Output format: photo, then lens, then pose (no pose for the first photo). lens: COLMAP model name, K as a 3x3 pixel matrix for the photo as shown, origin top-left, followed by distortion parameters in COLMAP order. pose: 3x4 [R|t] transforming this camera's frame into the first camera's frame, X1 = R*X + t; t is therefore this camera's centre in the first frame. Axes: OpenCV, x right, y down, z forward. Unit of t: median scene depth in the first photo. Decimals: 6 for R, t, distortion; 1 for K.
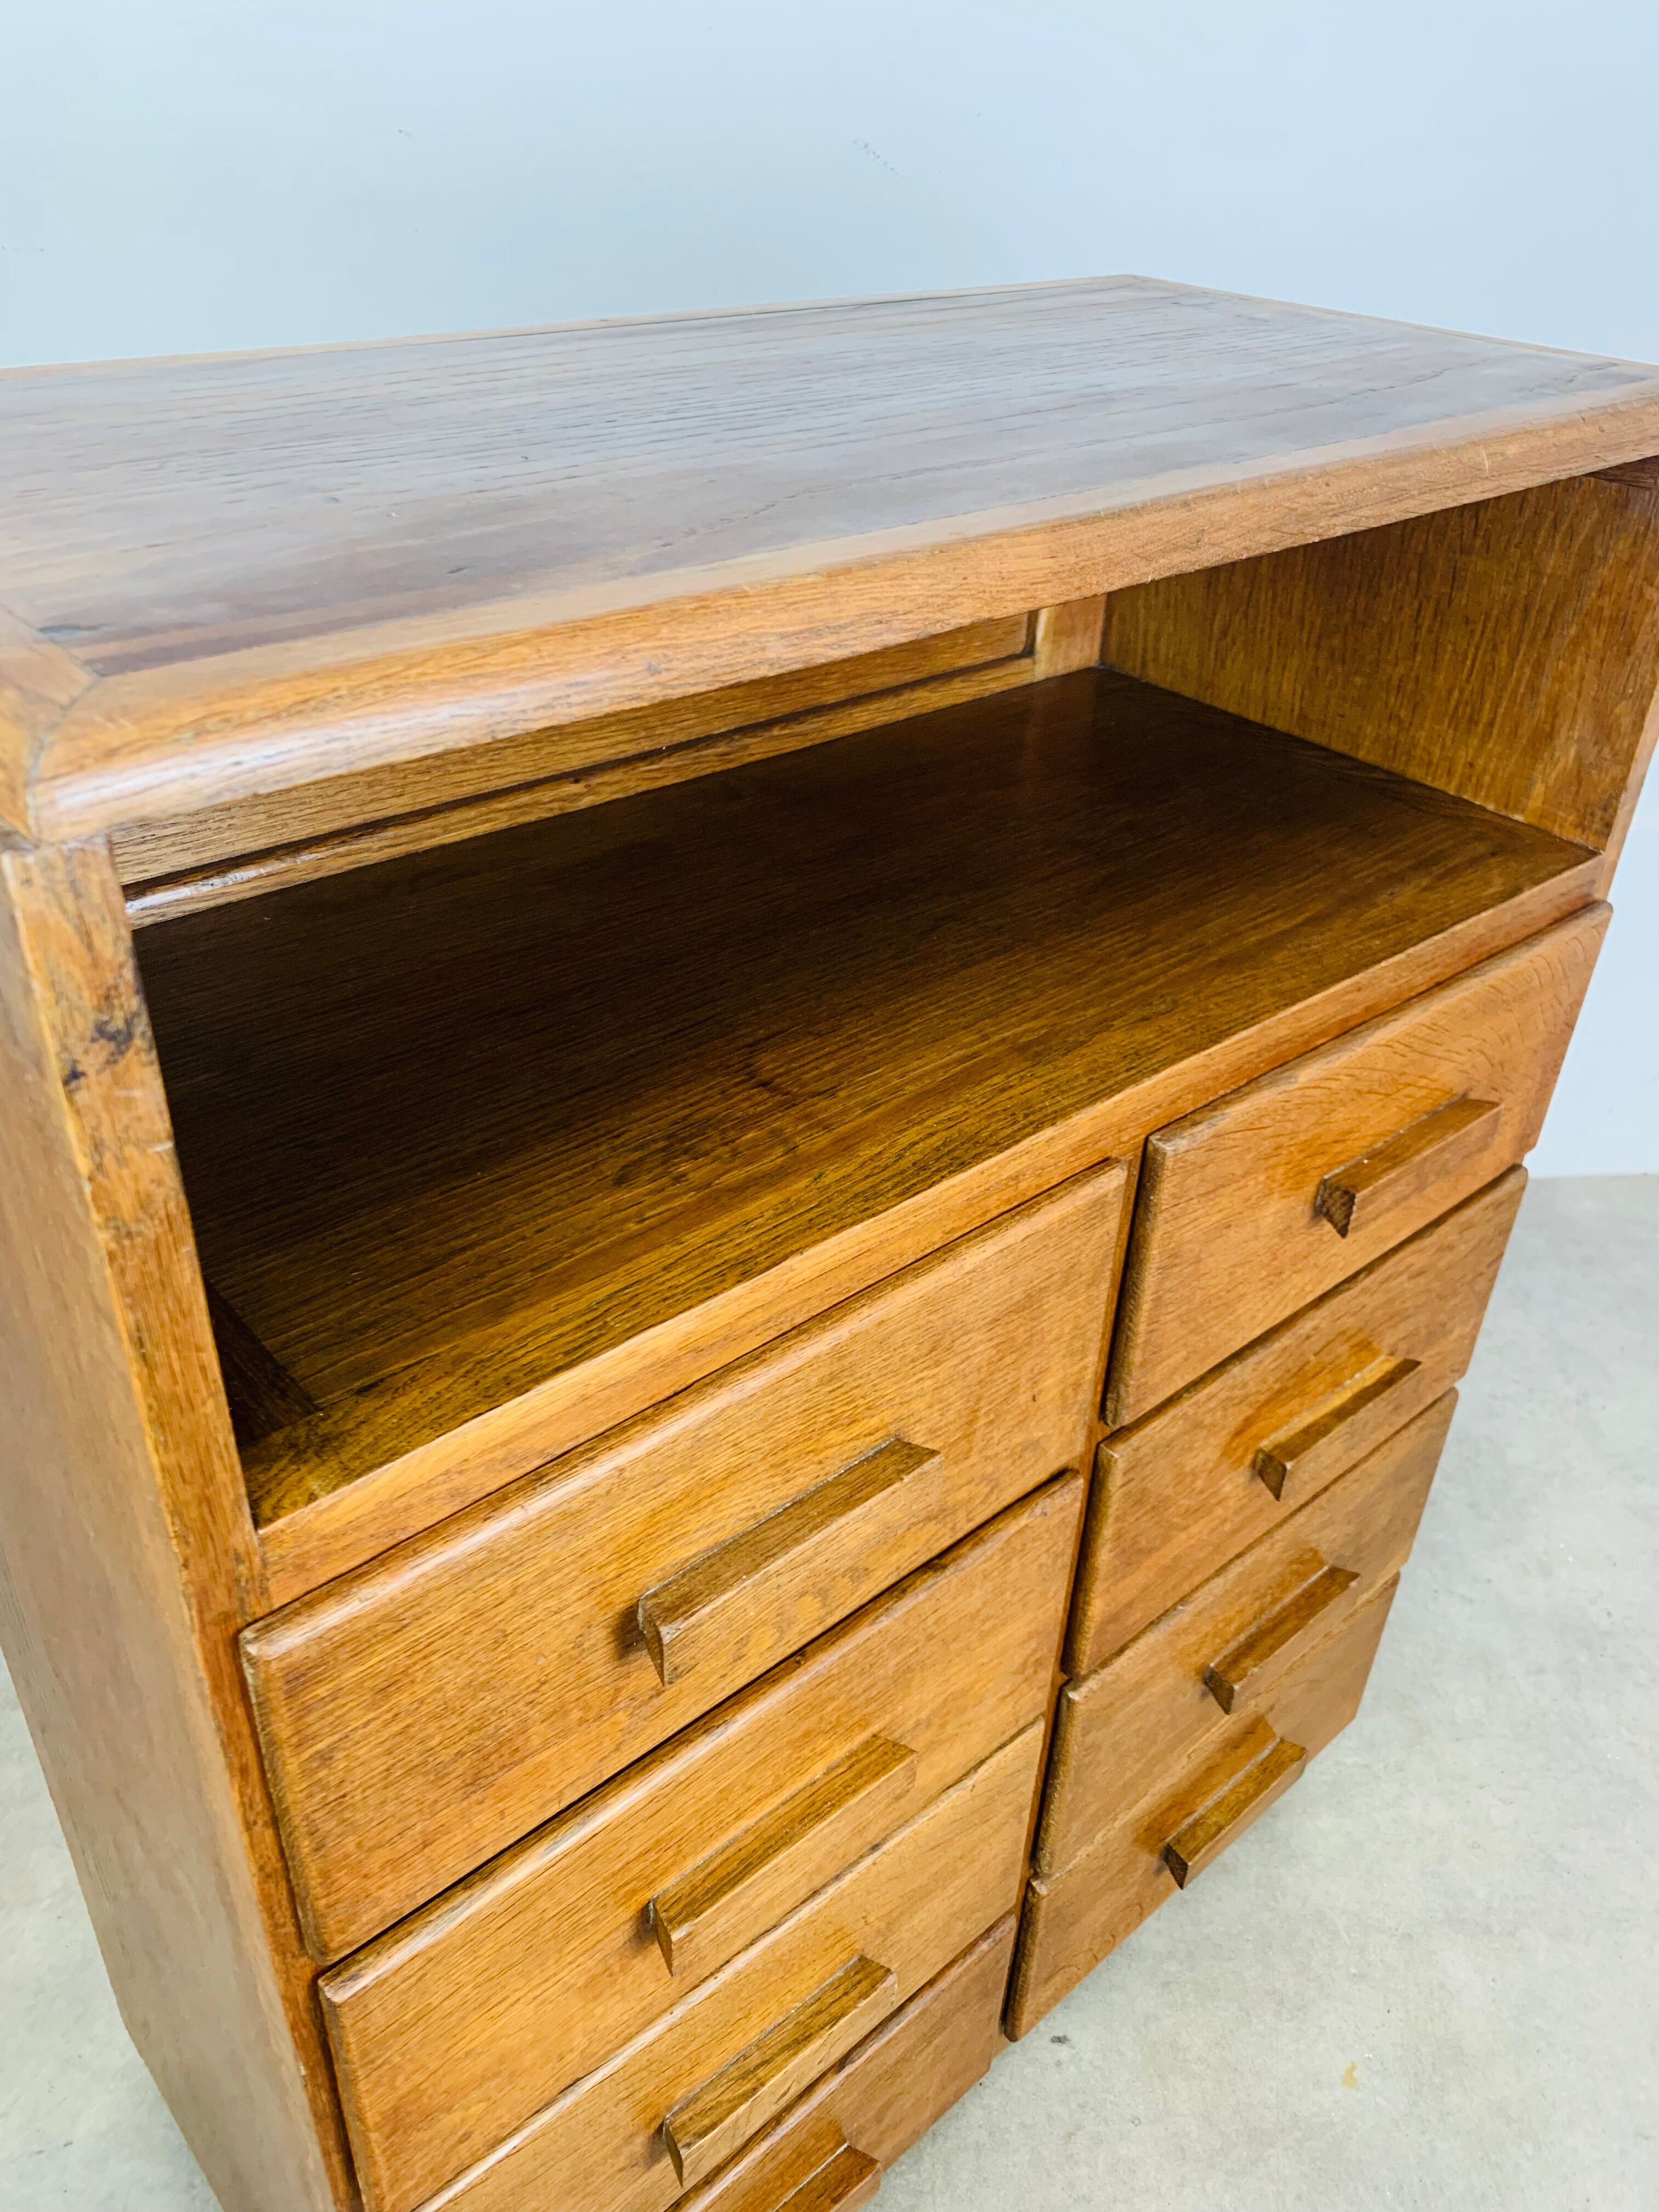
lens RADIAL K [[1692.7, 0, 845.0], [0, 1692.7, 1078.3], [0, 0, 1]] dist [0.022224, -0.034661]
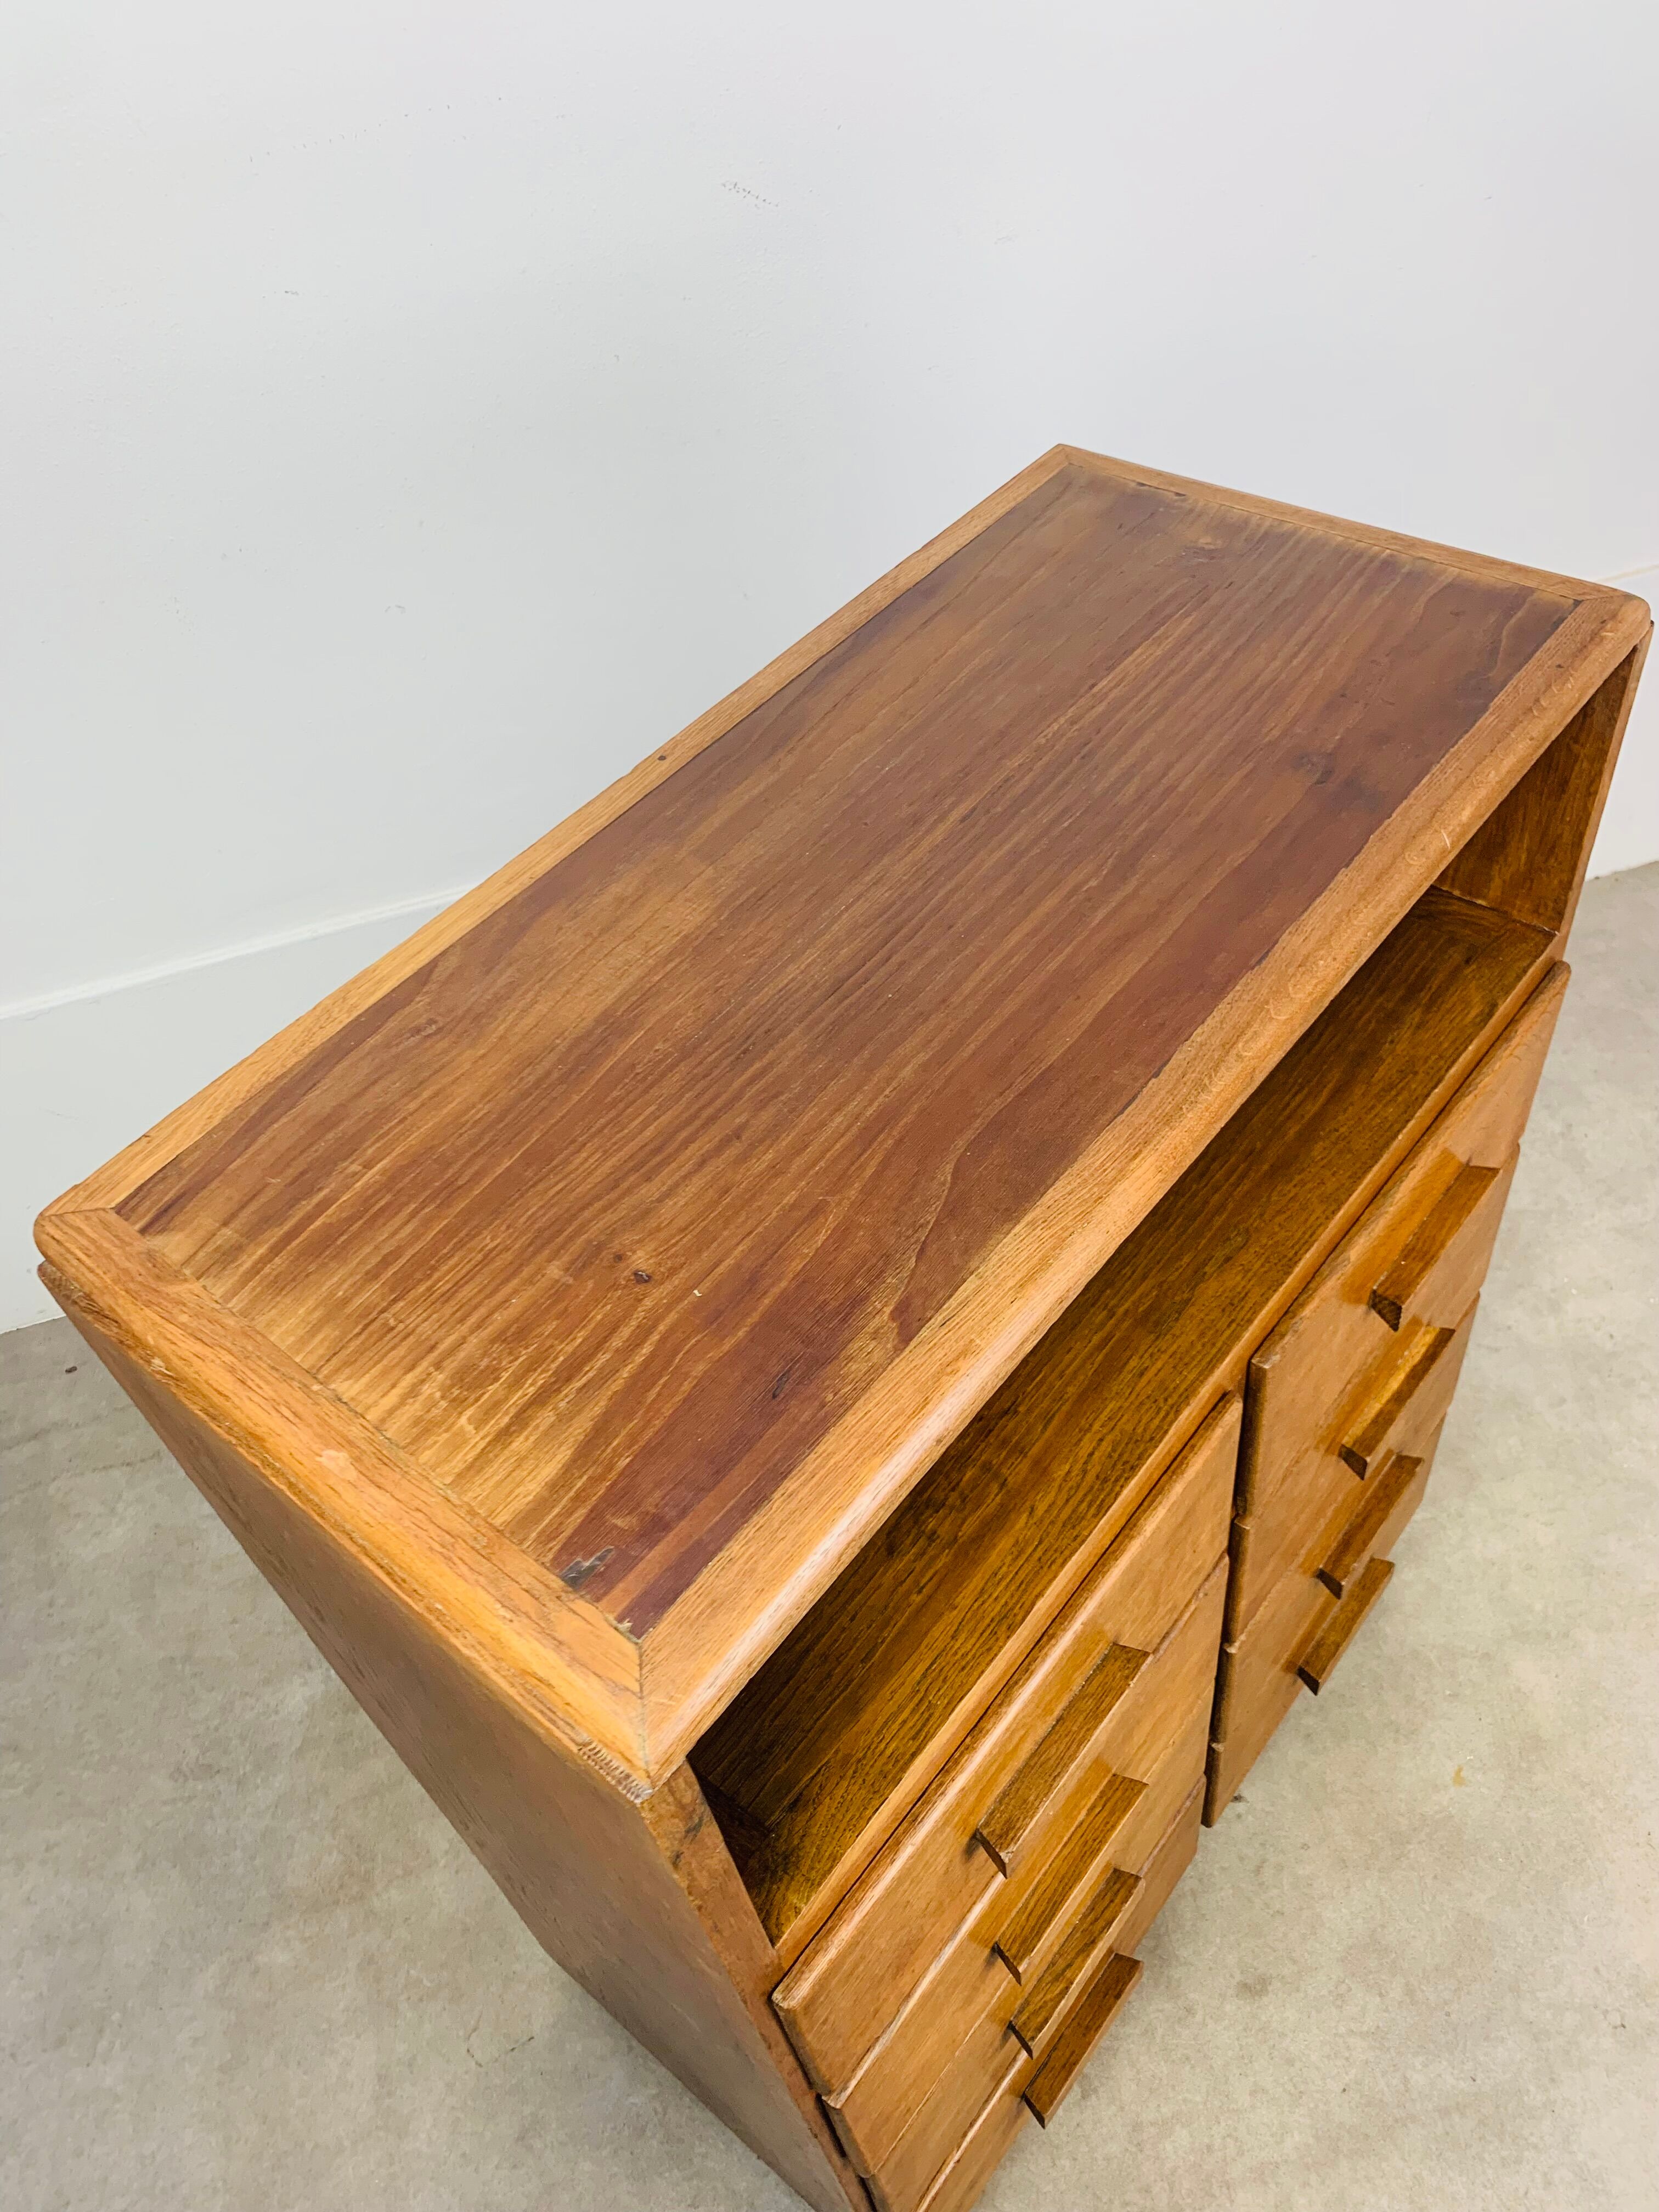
lens RADIAL K [[1689.7, 0, 820.1], [0, 1689.7, 1101.7], [0, 0, 1]] dist [-0.005364, -0.003575]
pose [[0.975761, -0.218059, -0.018480, -0.072698], [0.215852, 0.945087, 0.245396, -0.529518], [-0.036045, -0.243437, 0.969247, -0.184647]]
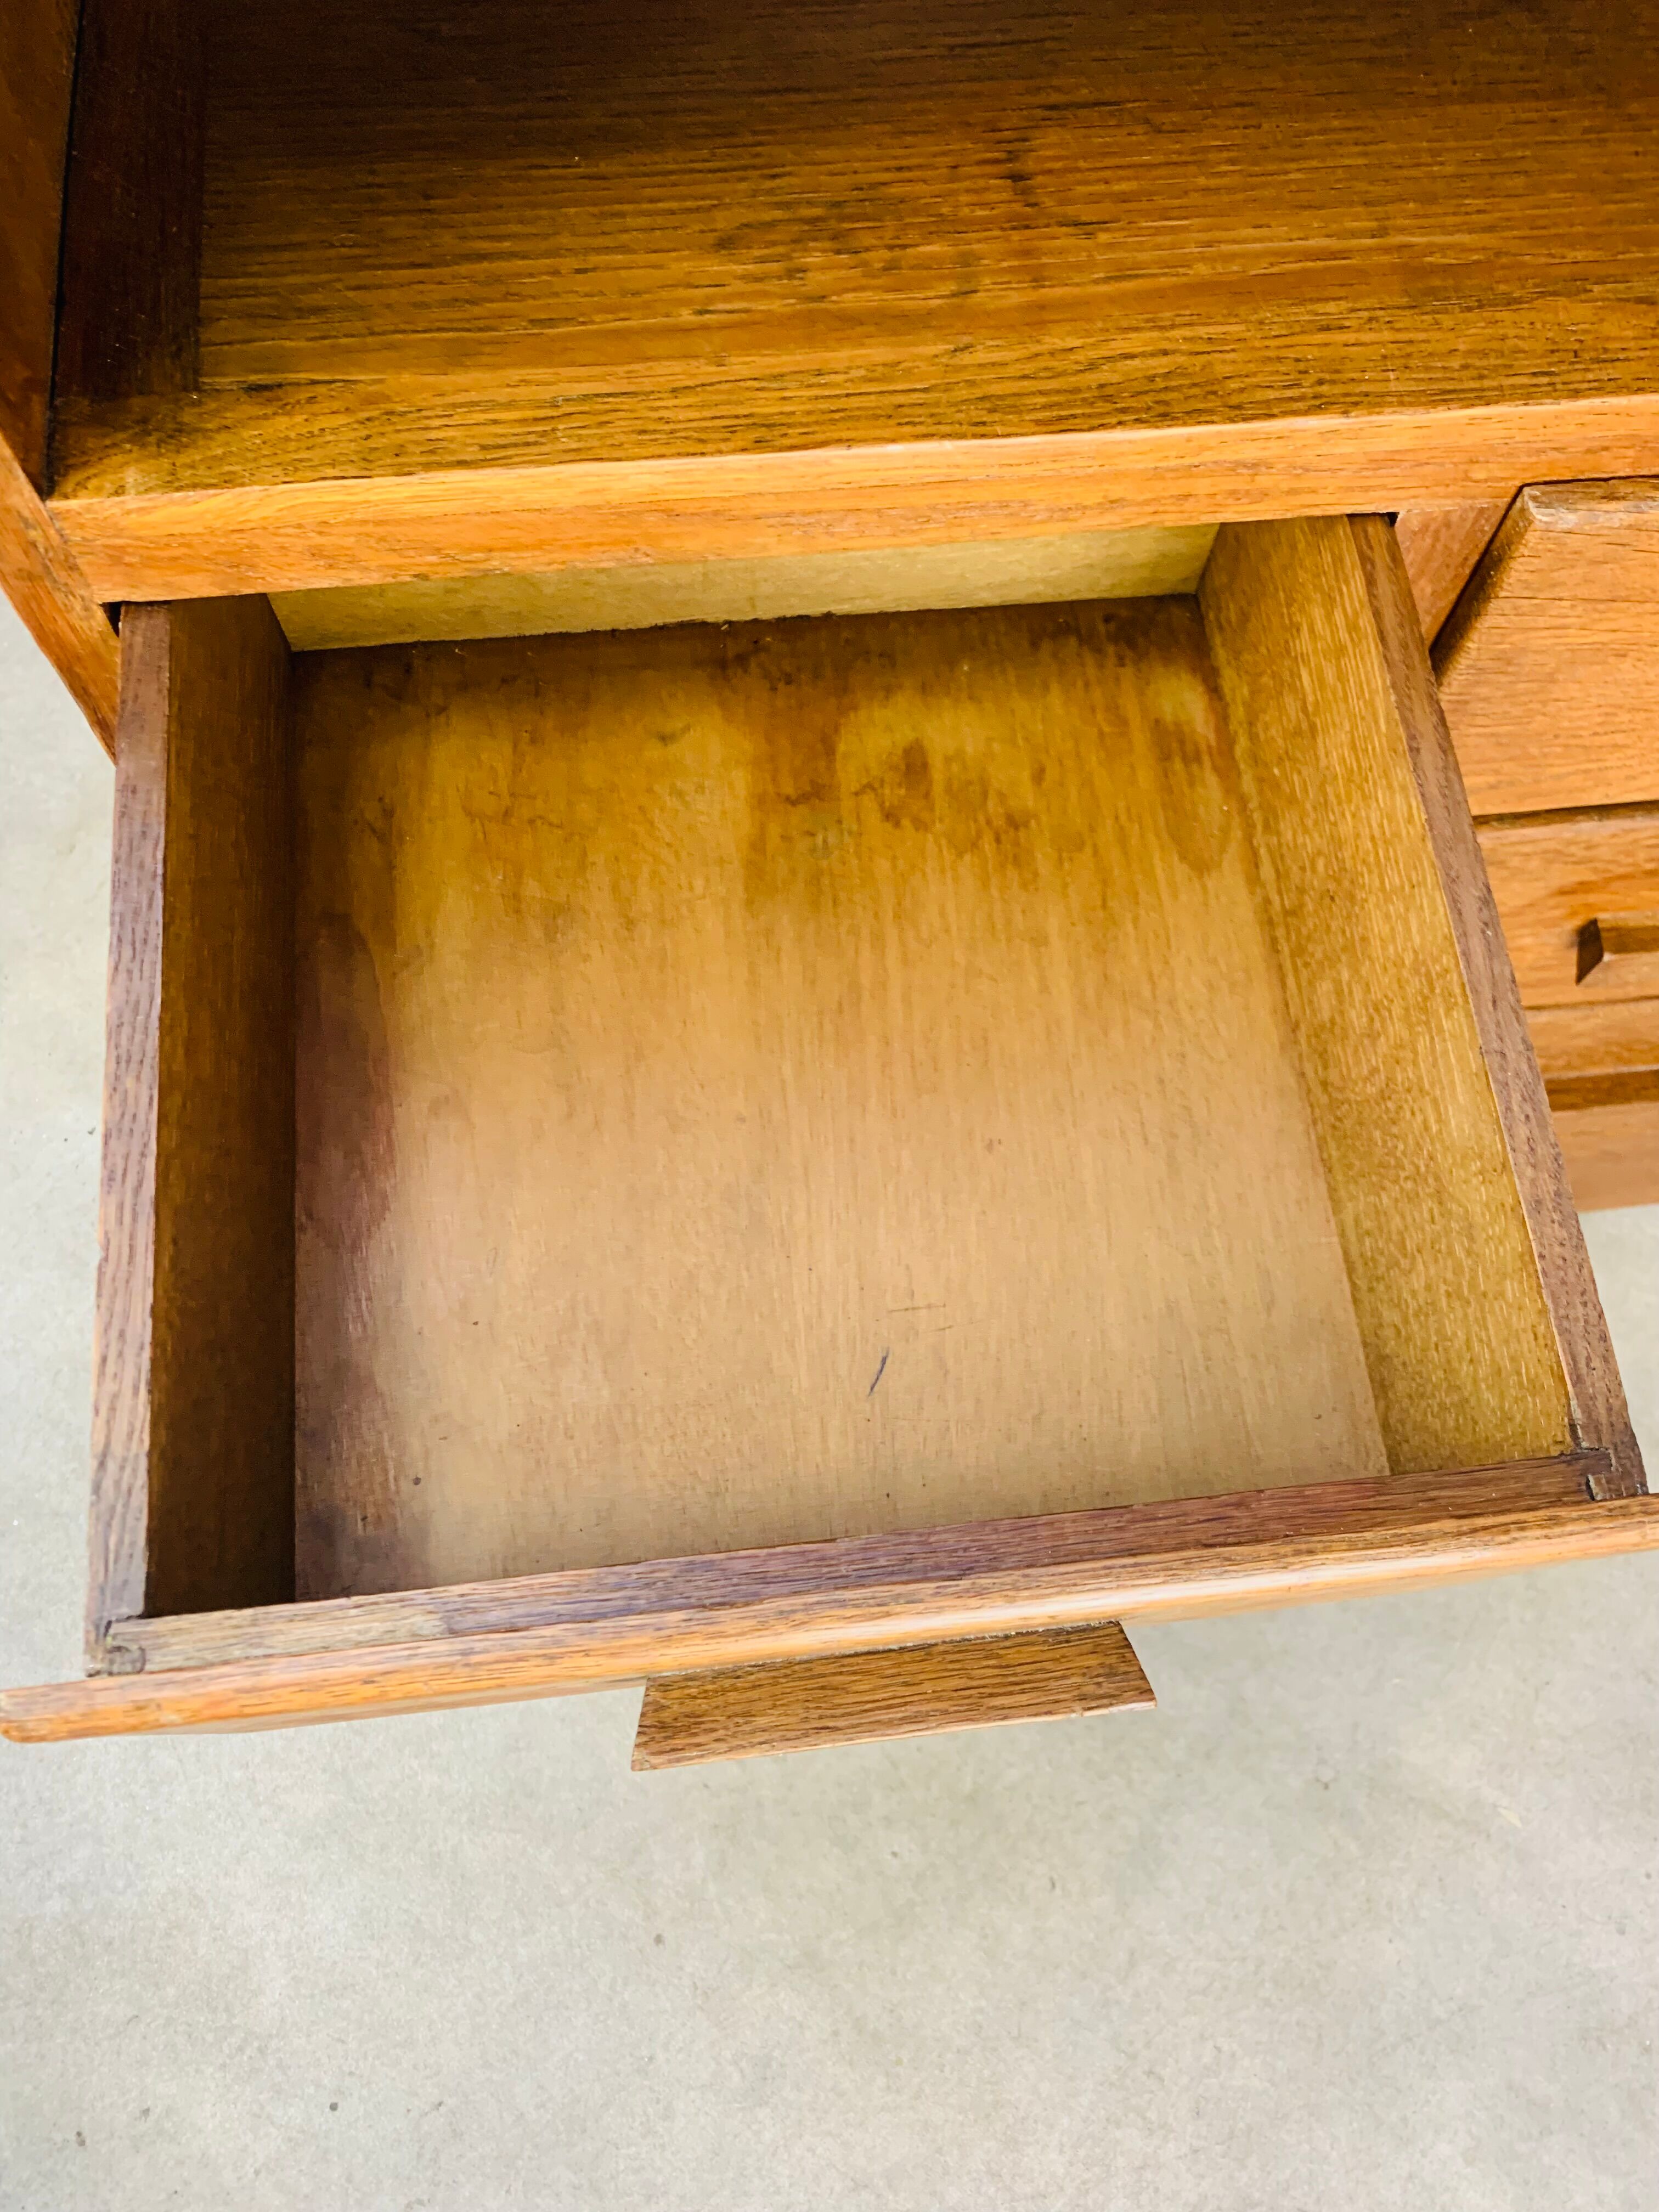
lens RADIAL K [[1696.2, 0, 829.2], [0, 1696.2, 1093.4], [0, 0, 1]] dist [0.004793, -0.001344]
pose [[0.820125, 0.520358, -0.237954, 0.234510], [-0.302443, 0.747260, 0.591719, -0.098055], [0.485719, -0.413316, 0.770225, 0.251840]]
